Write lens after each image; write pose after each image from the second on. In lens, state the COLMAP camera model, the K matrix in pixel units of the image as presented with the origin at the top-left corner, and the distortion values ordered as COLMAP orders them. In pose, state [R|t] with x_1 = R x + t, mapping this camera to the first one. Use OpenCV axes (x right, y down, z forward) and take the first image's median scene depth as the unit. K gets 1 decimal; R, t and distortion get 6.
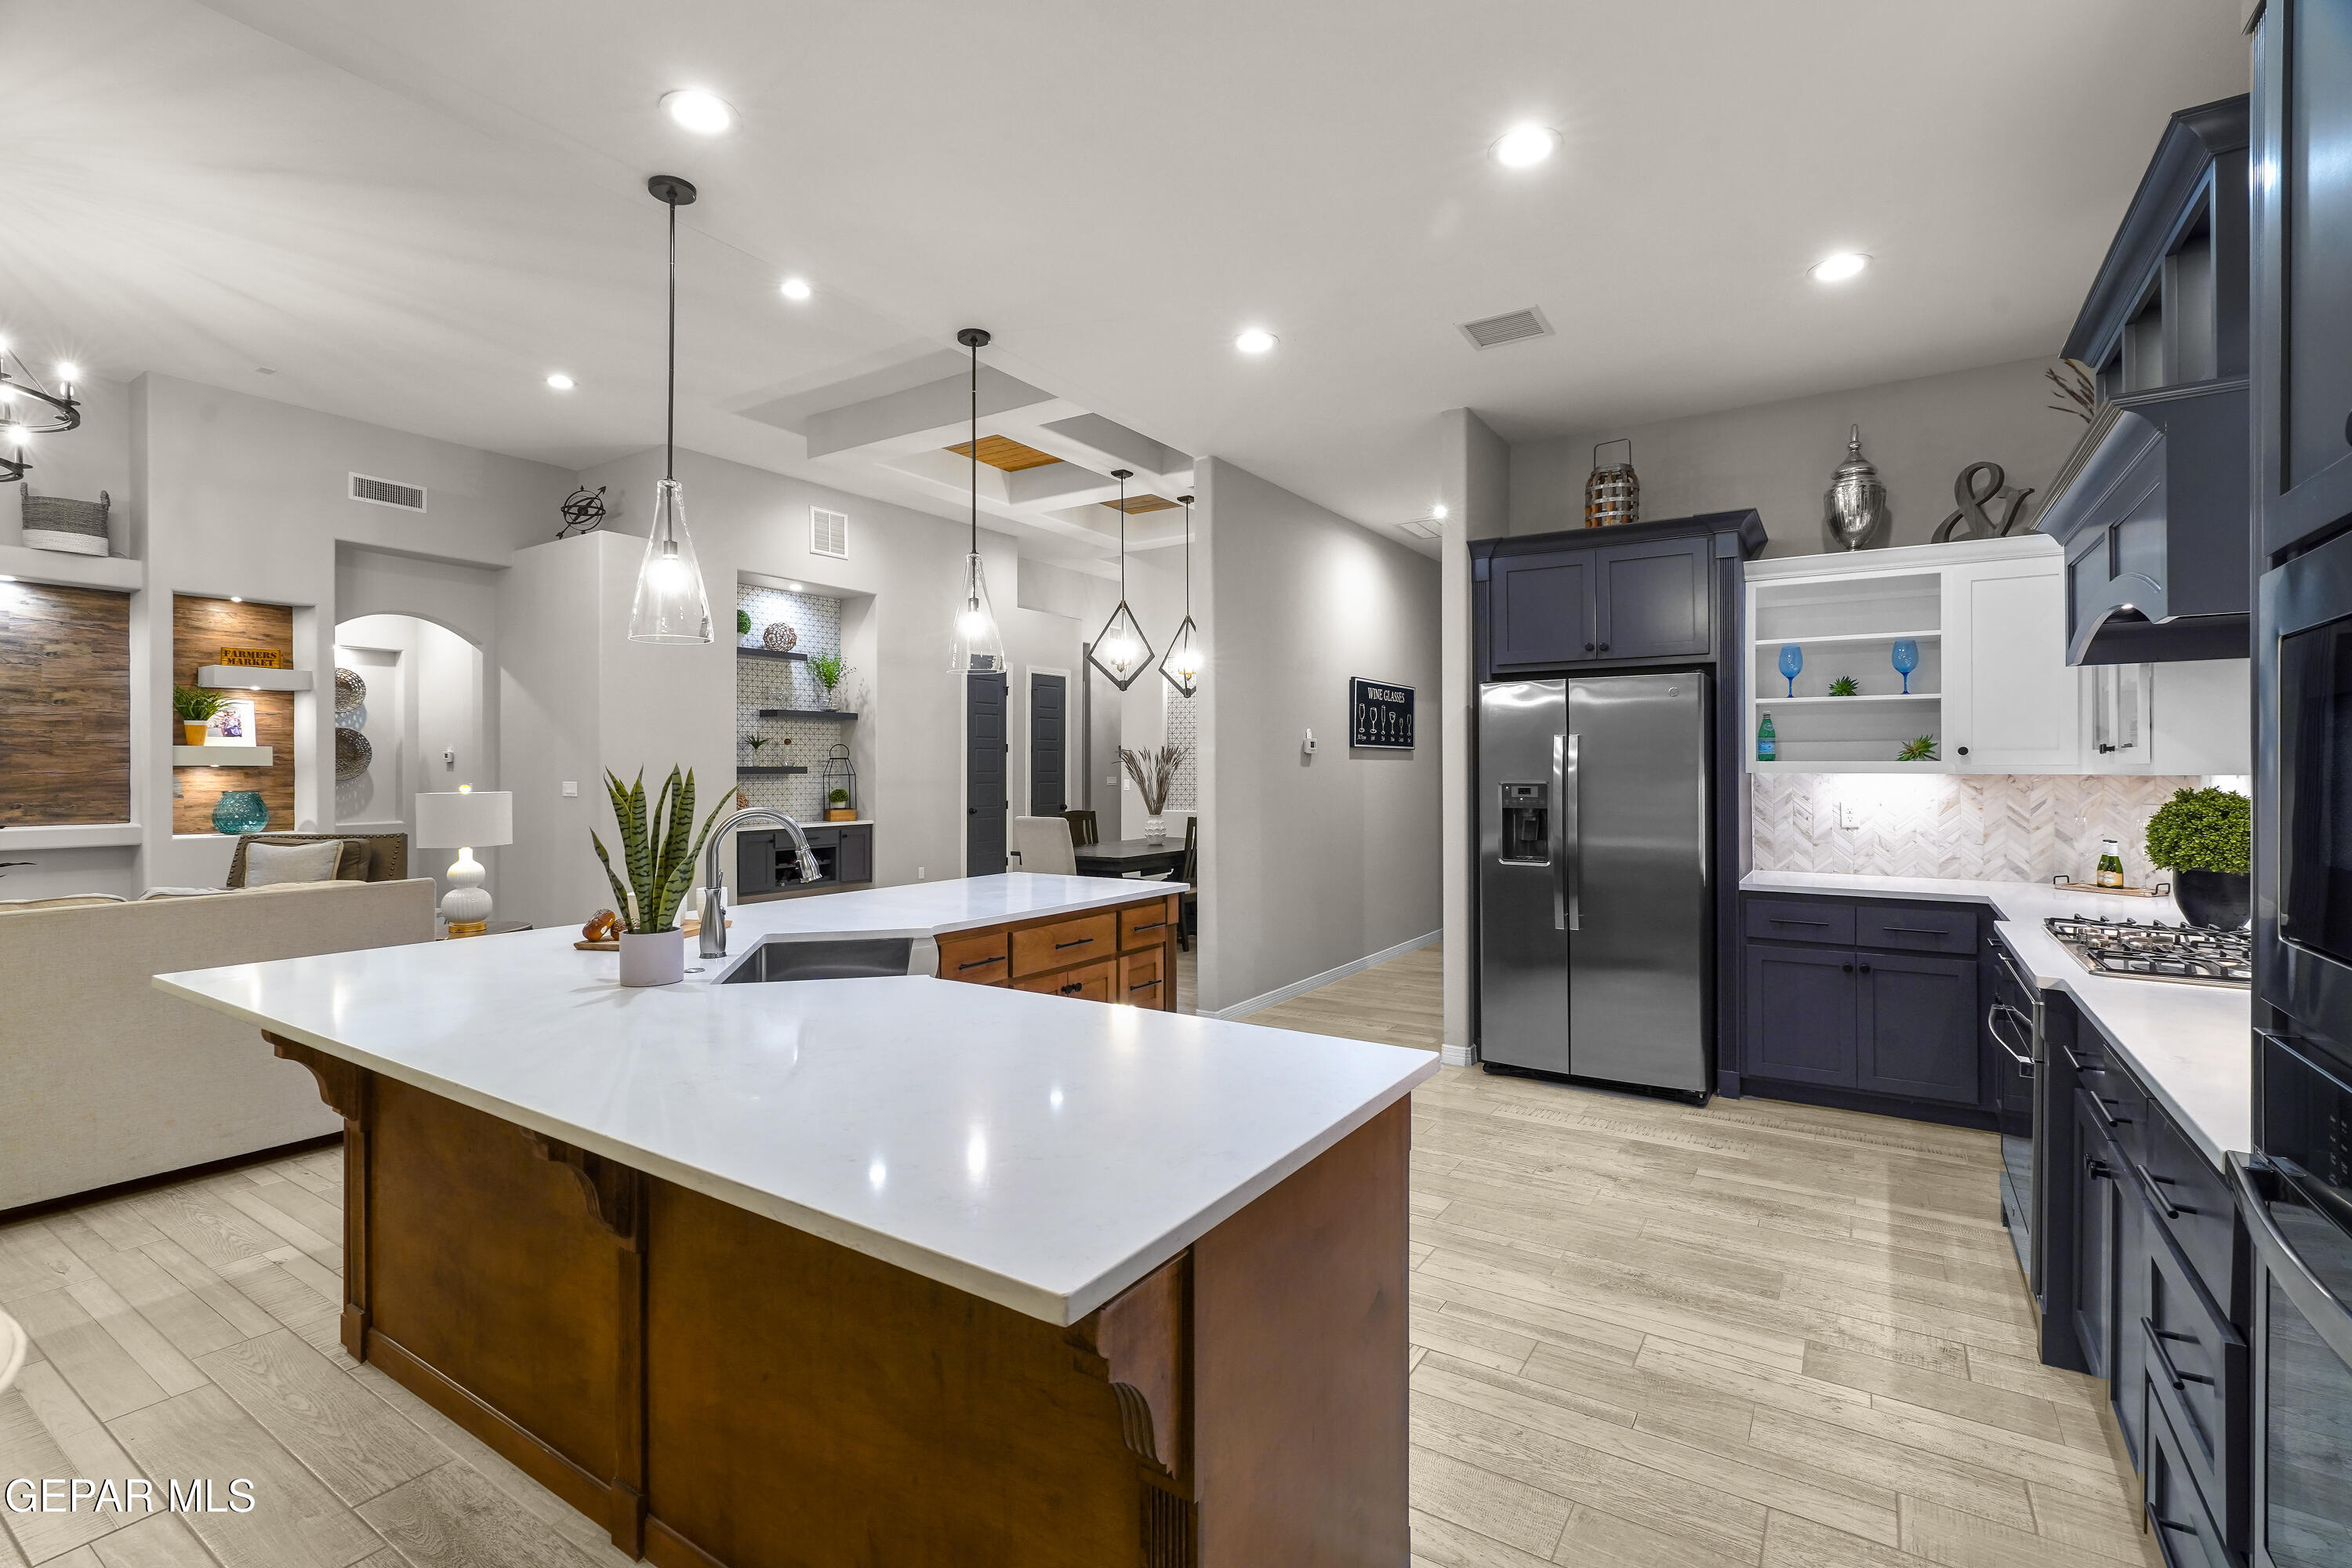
lens RADIAL K [[1069.1, 0, 1171.1], [0, 1069.1, 768.0], [0, 0, 1]] dist [-0.011138, 0.005265]
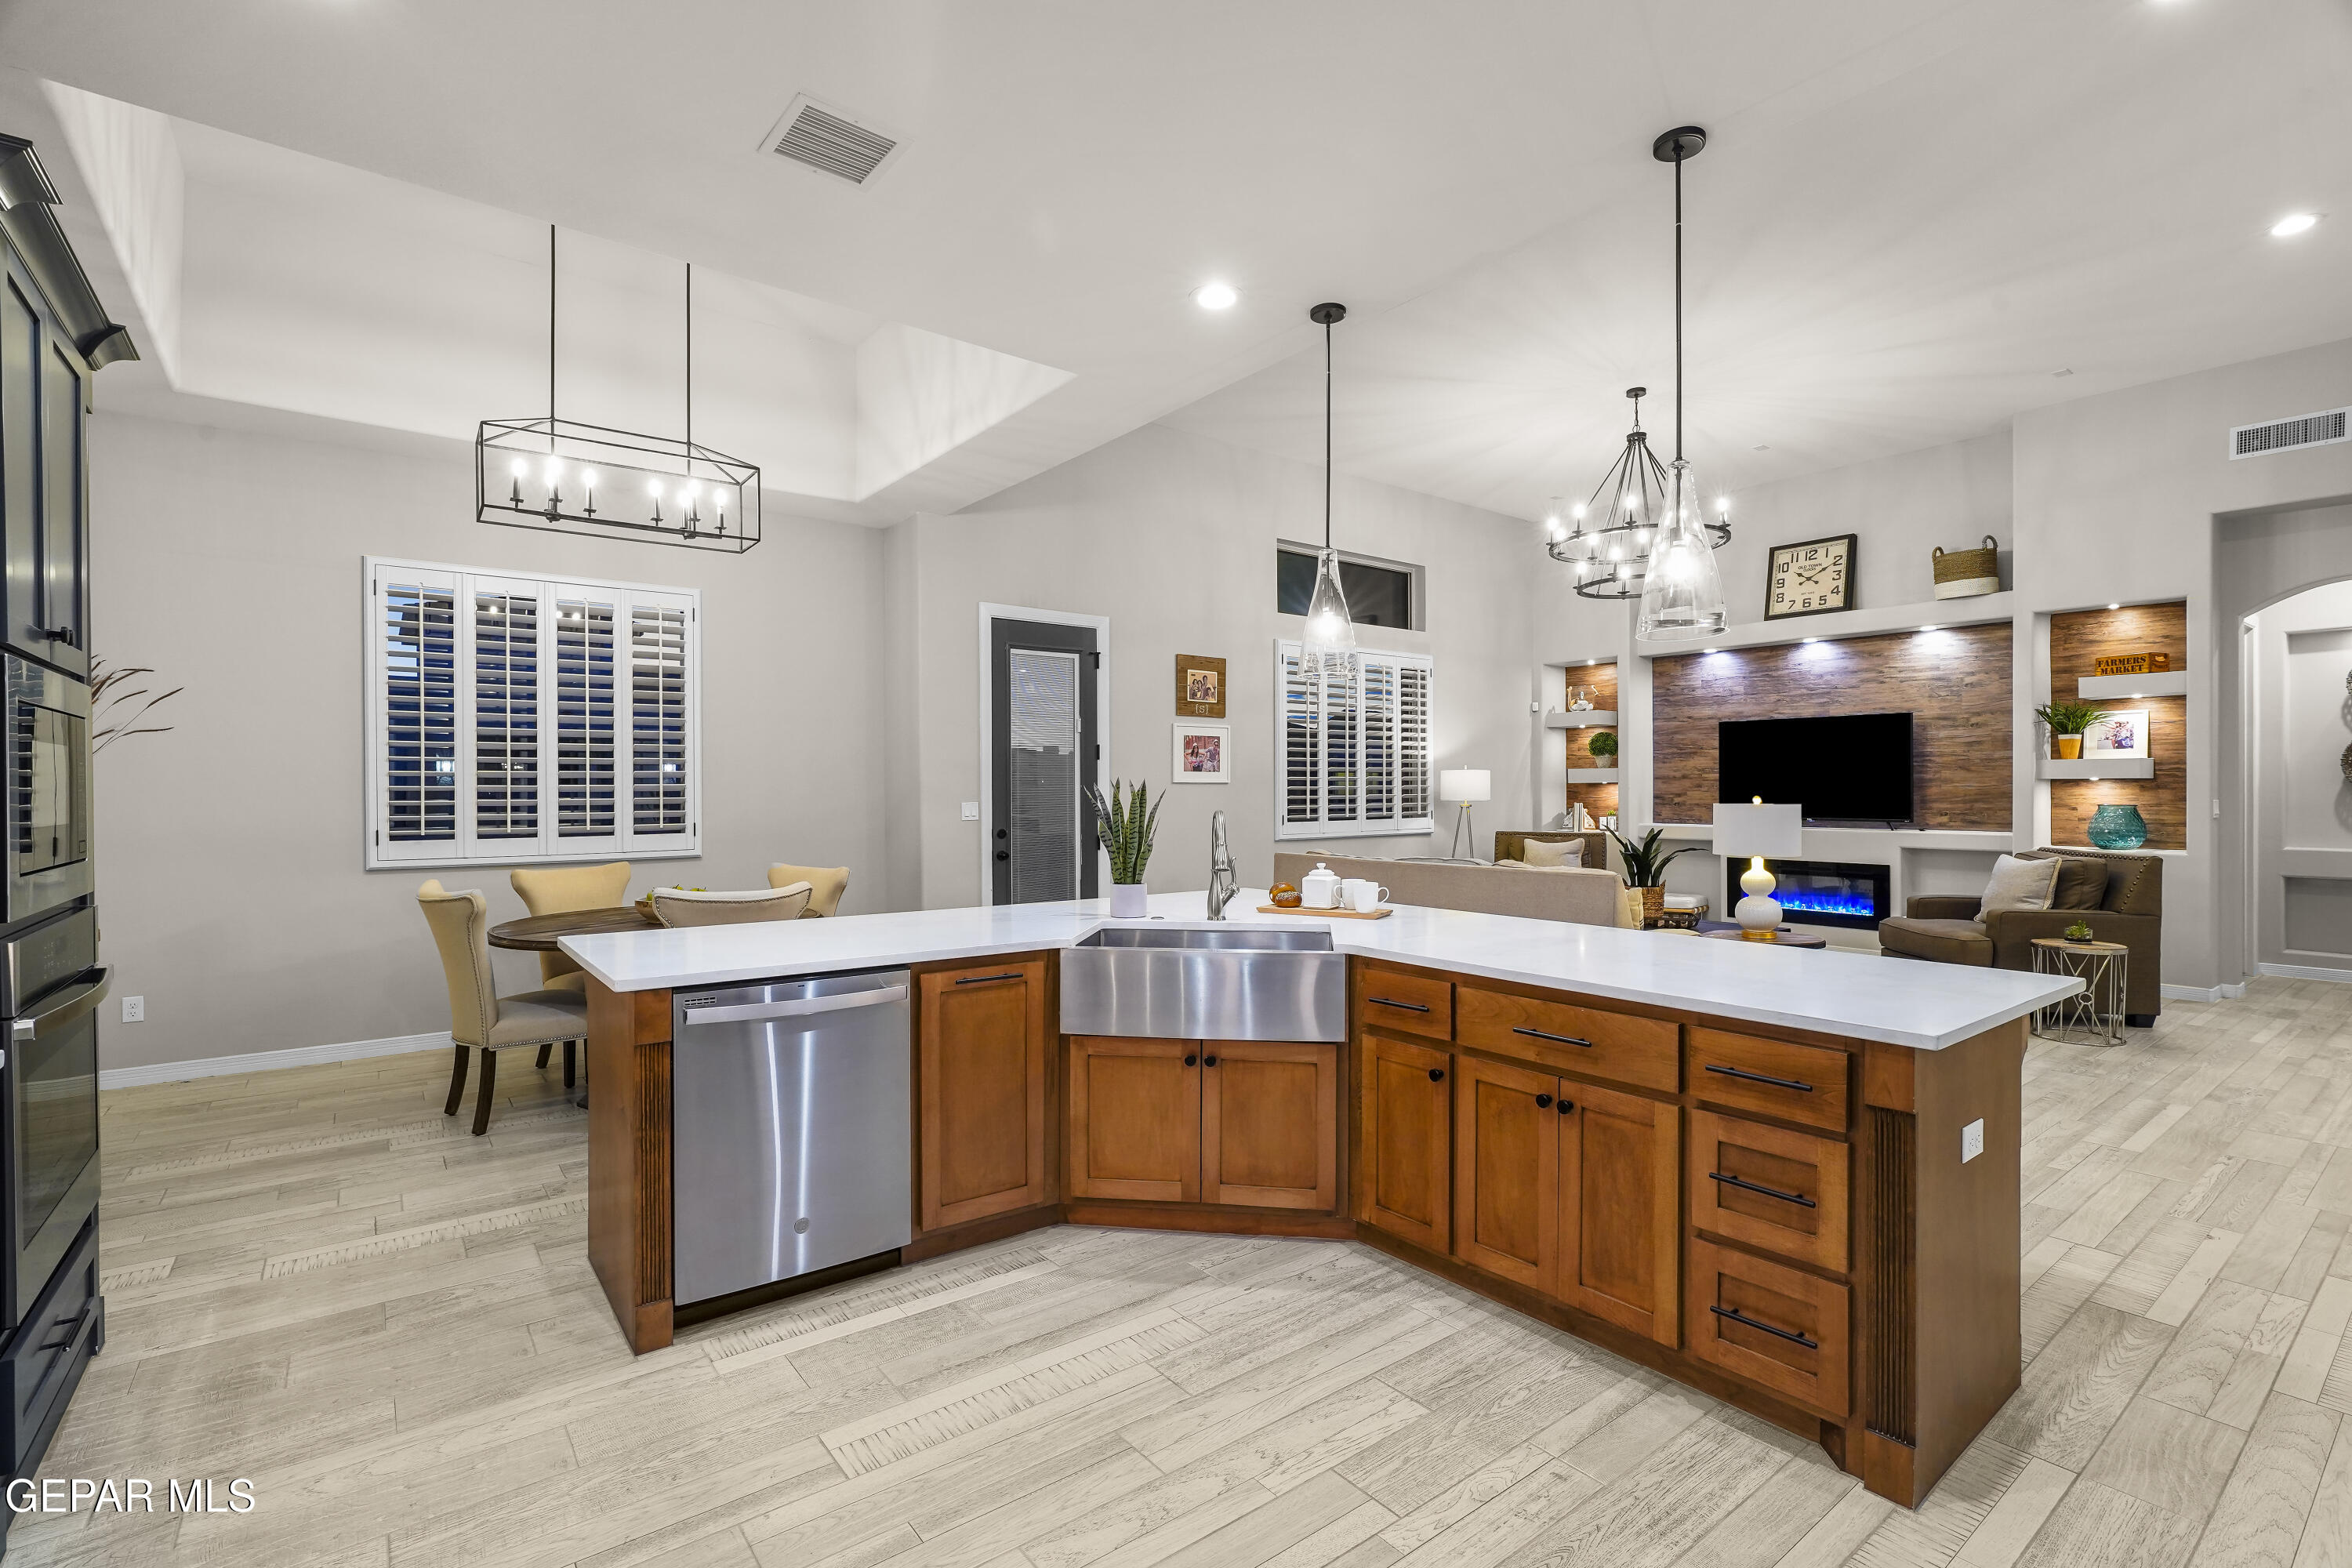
lens RADIAL K [[1069.1, 0, 1179.1], [0, 1069.1, 795.2], [0, 0, 1]] dist [-0.011138, 0.005265]
pose [[-0.328282, 0.006871, -0.944555, 0.283154], [0.004121, 0.999974, 0.005842, 0.003625], [0.944571, -0.001974, -0.328302, 0.459345]]
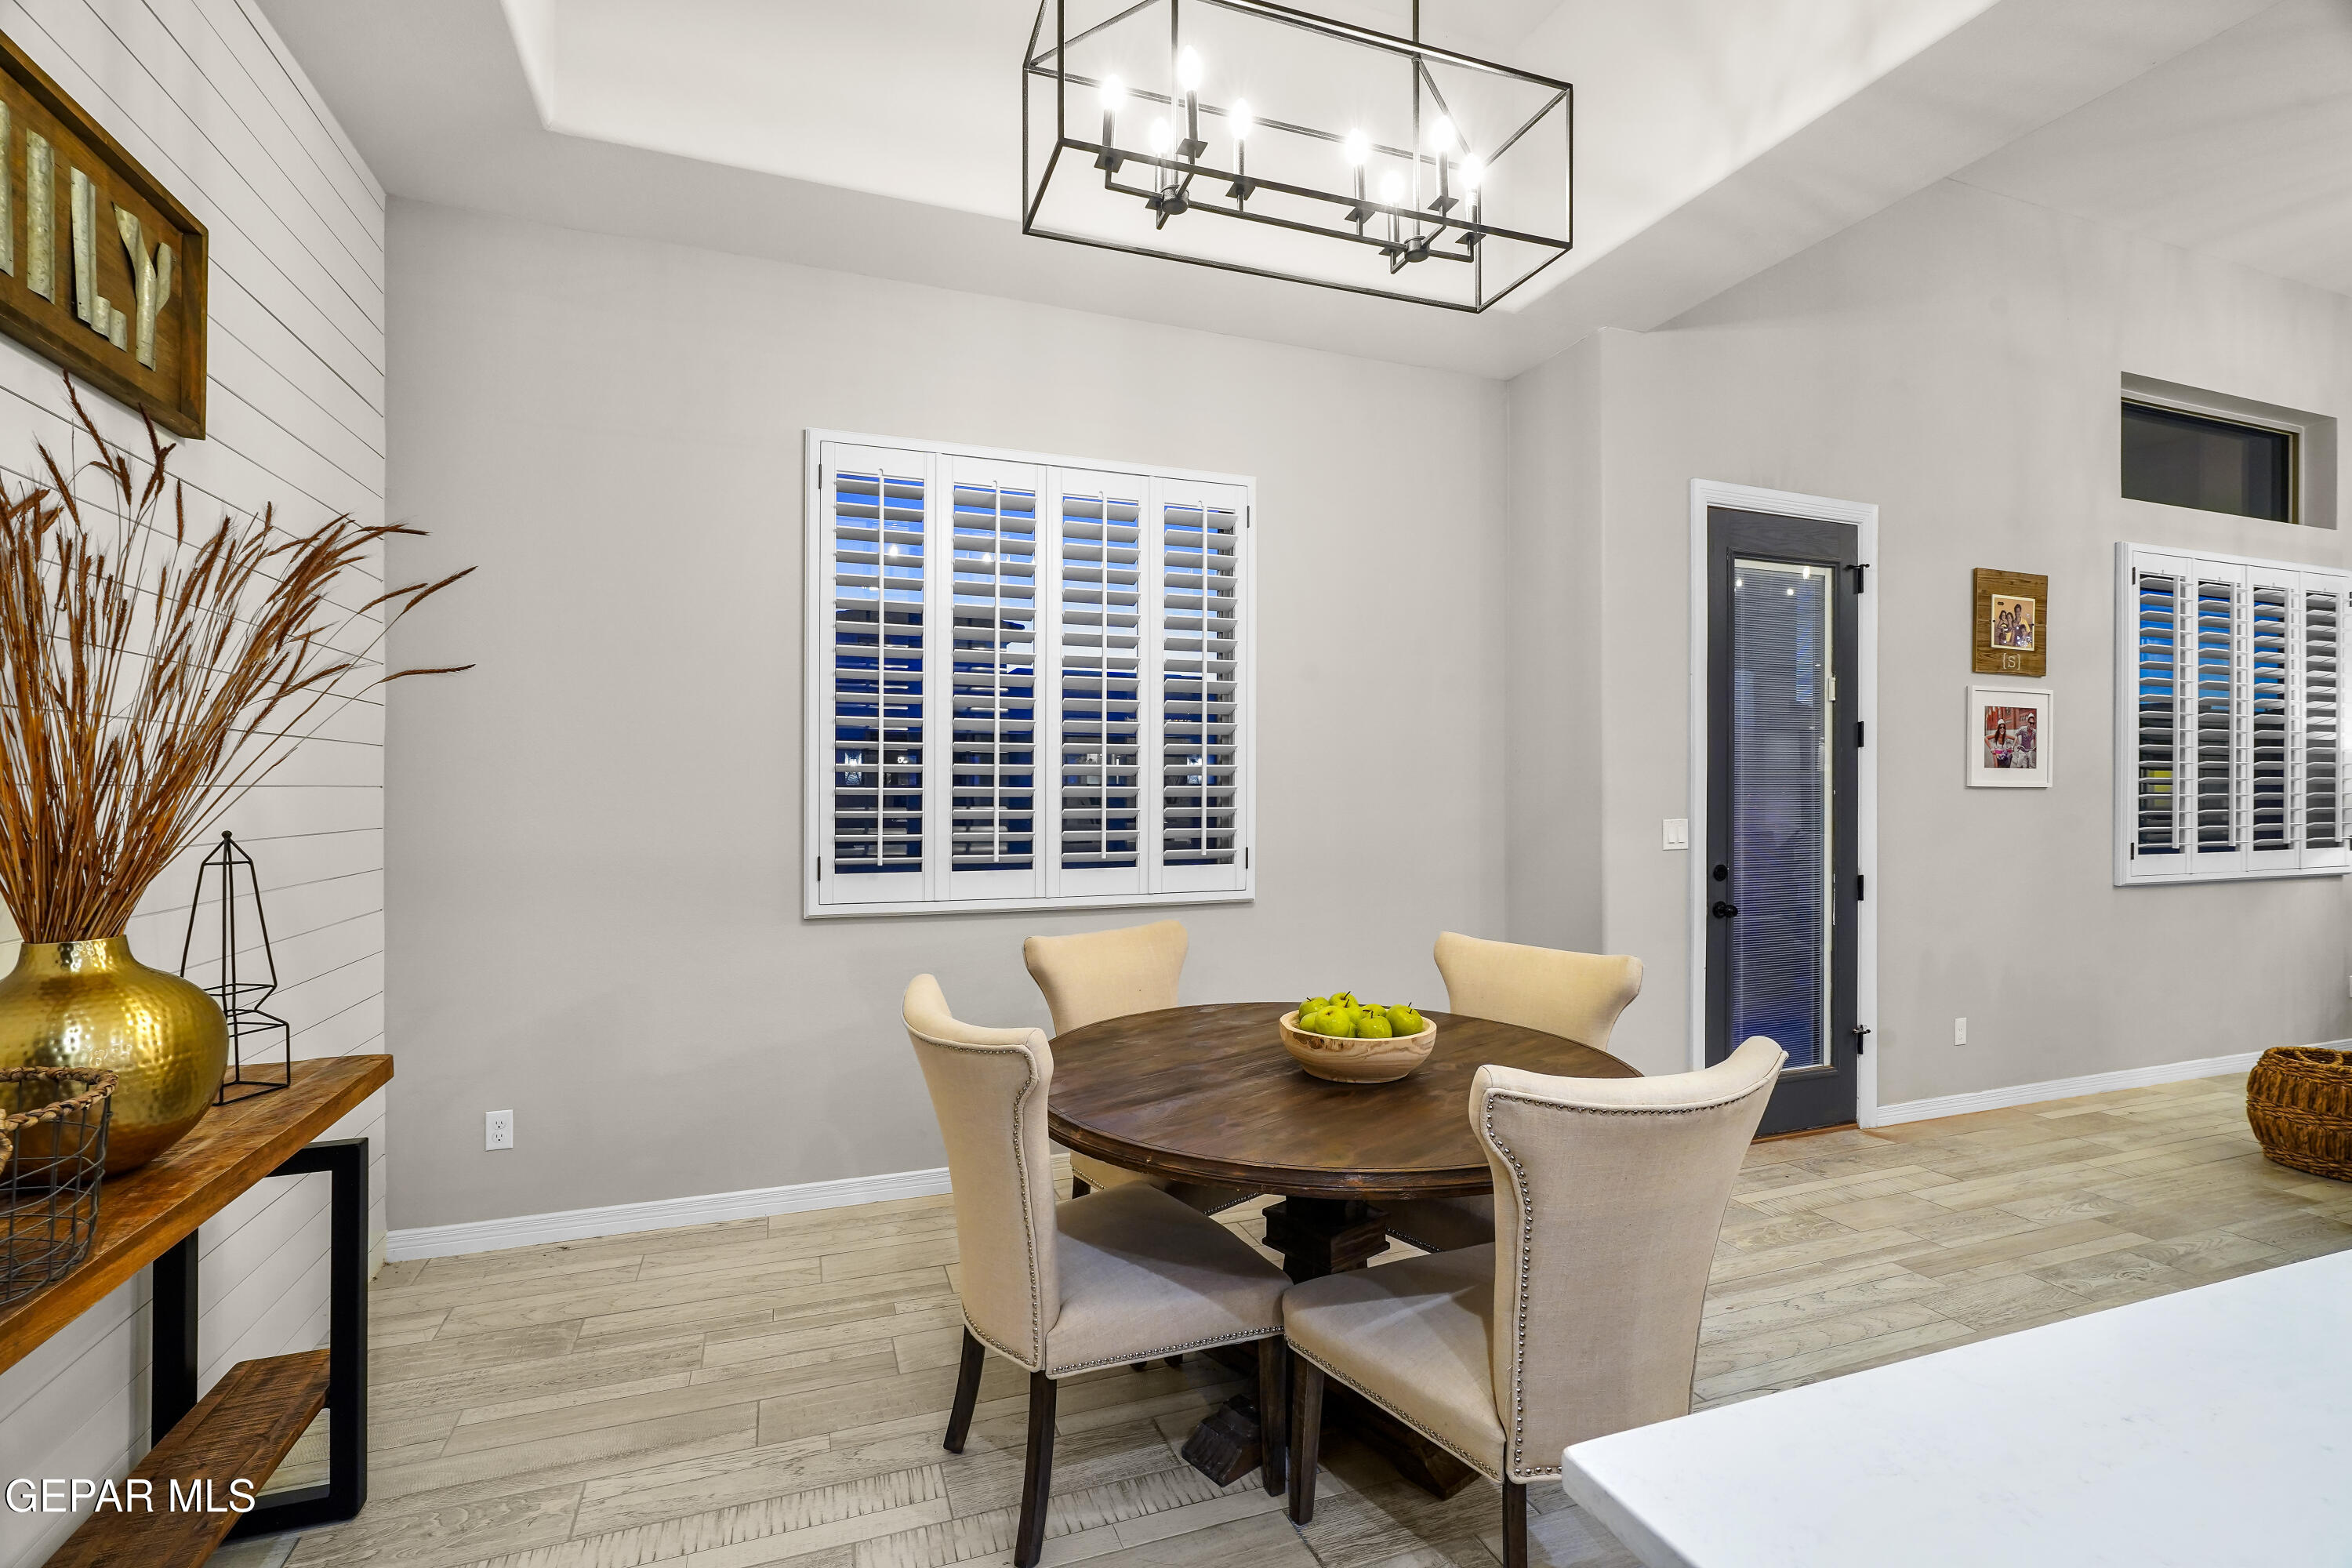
lens RADIAL K [[1069.1, 0, 1176.0], [0, 1069.1, 786.1], [0, 0, 1]] dist [-0.011138, 0.005265]
pose [[-0.593564, -0.001951, -0.804785, 0.083836], [-0.001813, 0.999998, -0.001087, -0.000698], [0.804785, 0.000814, -0.593566, 0.144233]]
